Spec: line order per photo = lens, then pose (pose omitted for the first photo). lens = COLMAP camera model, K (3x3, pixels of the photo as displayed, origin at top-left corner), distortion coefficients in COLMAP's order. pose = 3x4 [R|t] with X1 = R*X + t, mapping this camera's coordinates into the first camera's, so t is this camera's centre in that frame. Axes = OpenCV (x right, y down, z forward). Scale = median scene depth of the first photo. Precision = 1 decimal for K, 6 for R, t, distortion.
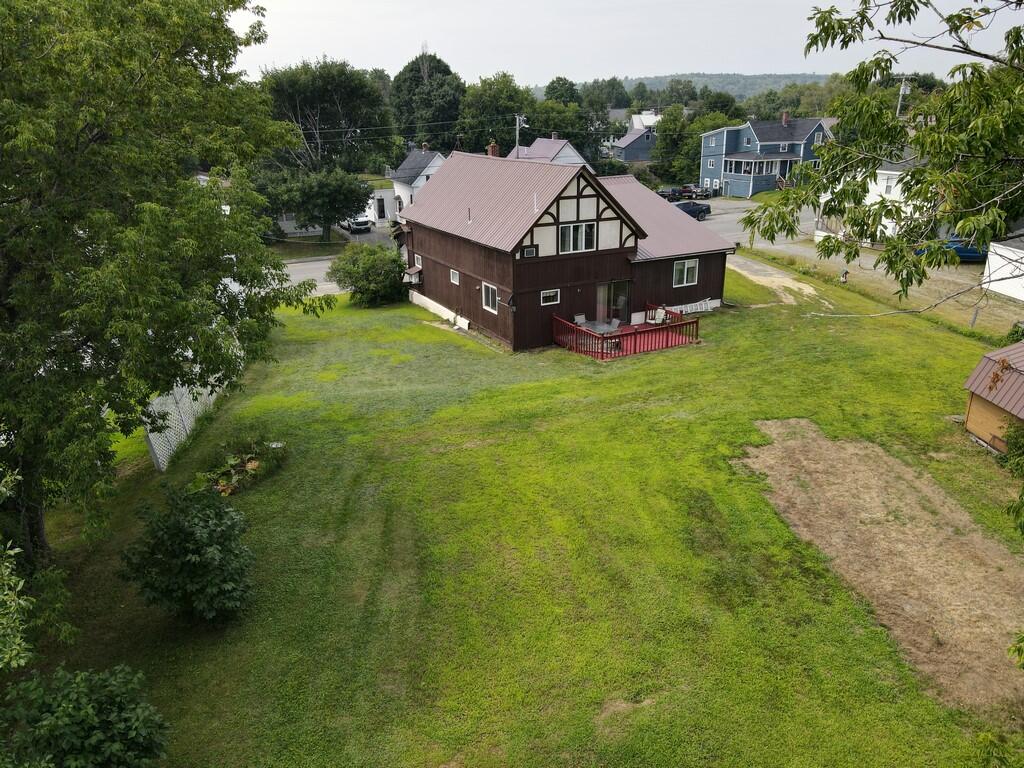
lens RADIAL K [[765.8, 0, 507.4], [0, 765.8, 378.8], [0, 0, 1]] dist [-0.005862, 0.023559]
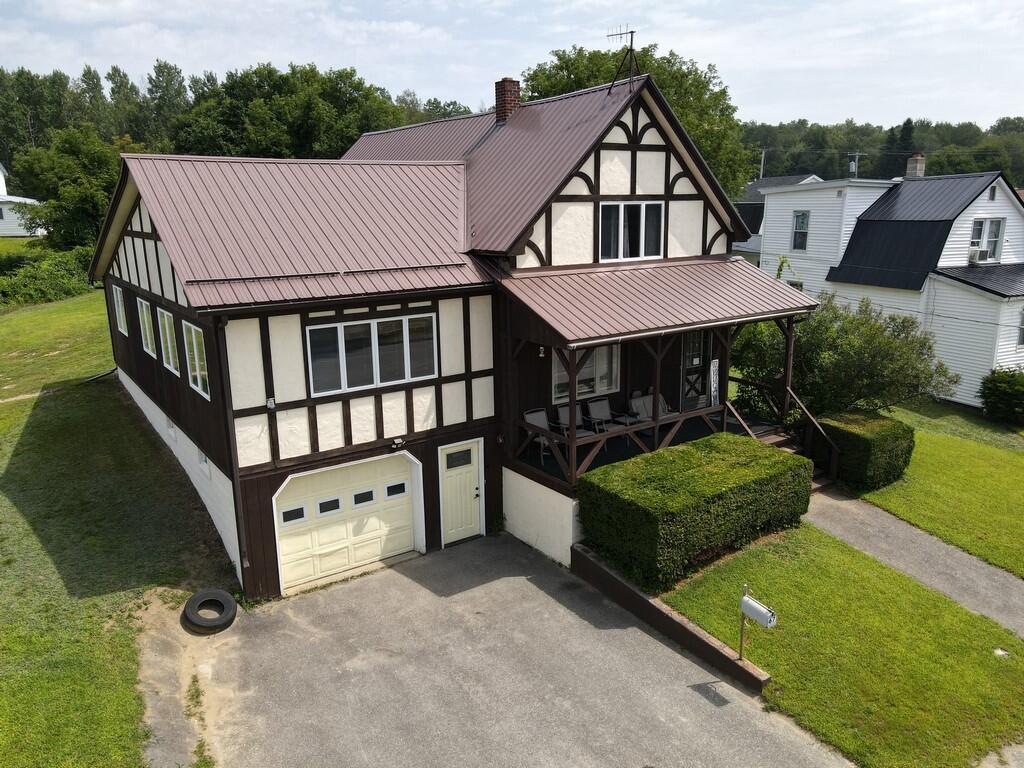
lens RADIAL K [[765.8, 0, 505.6], [0, 765.8, 377.1], [0, 0, 1]] dist [-0.005862, 0.023559]
pose [[0.993287, -0.024765, 0.112996, -0.047019], [0.037244, 0.993266, -0.109702, -0.038682], [-0.109519, 0.113174, 0.987521, 0.525727]]
